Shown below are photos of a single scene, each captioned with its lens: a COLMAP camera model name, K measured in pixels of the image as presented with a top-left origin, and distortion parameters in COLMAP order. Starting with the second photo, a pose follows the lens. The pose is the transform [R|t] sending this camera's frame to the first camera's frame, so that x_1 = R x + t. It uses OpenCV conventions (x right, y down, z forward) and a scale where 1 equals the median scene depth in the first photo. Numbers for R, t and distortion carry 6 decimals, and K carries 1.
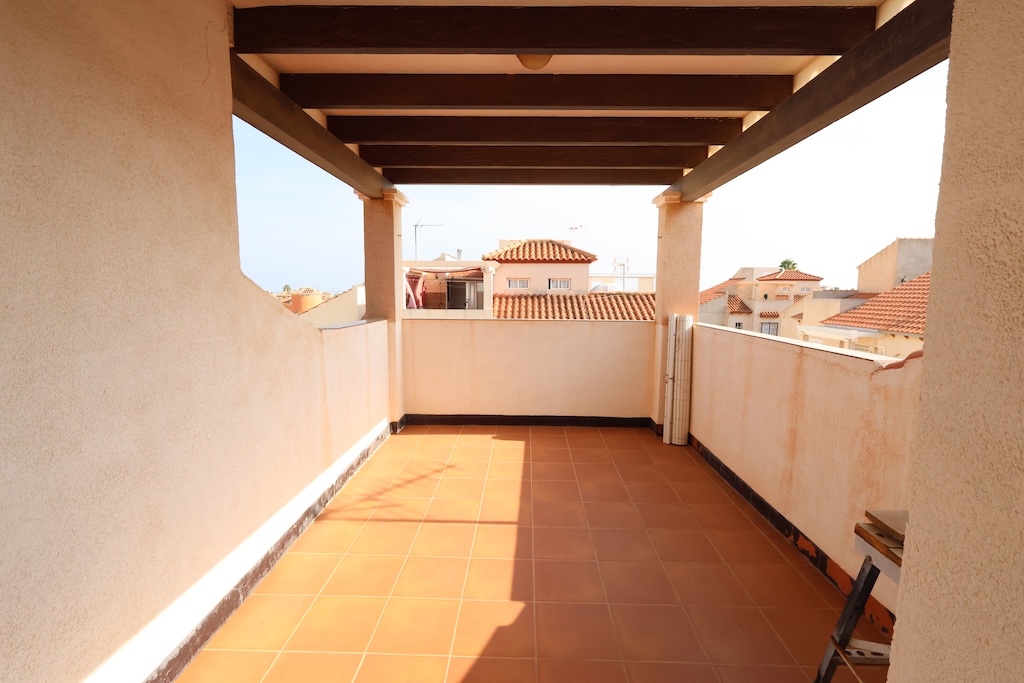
lens RADIAL K [[474.1, 0, 510.4], [0, 474.1, 341.2], [0, 0, 1]] dist [0.000400, 0.000117]
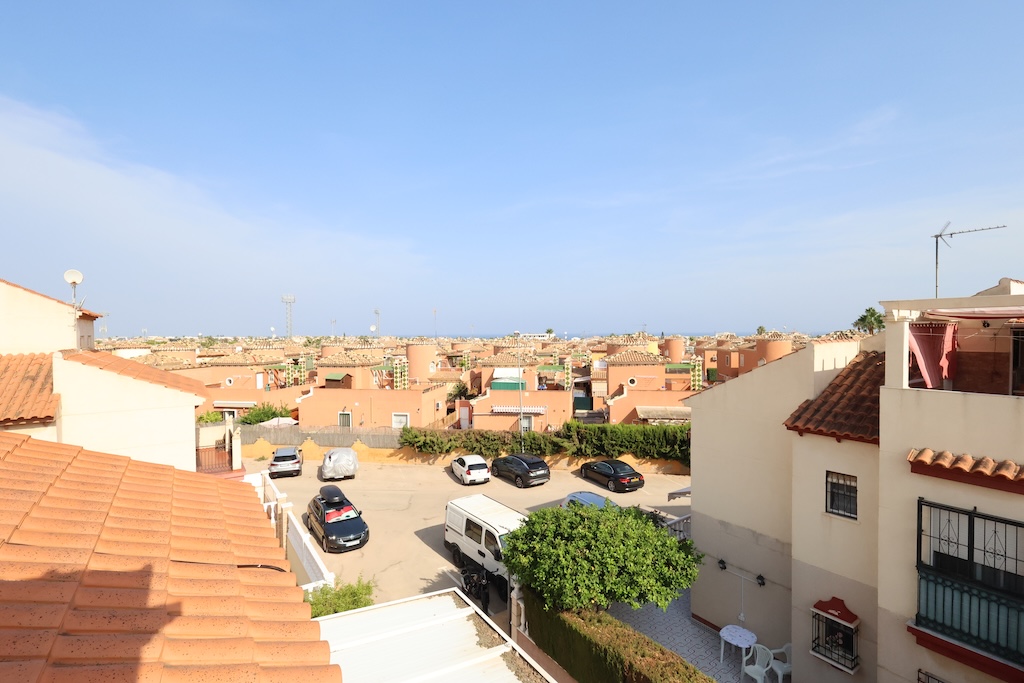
lens RADIAL K [[474.1, 0, 510.4], [0, 474.1, 341.2], [0, 0, 1]] dist [0.000400, 0.000117]
pose [[0.598121, 0.007496, -0.801371, -0.060845], [-0.075539, 0.996032, -0.047063, -0.065365], [0.797838, 0.088684, 0.596314, 0.321832]]
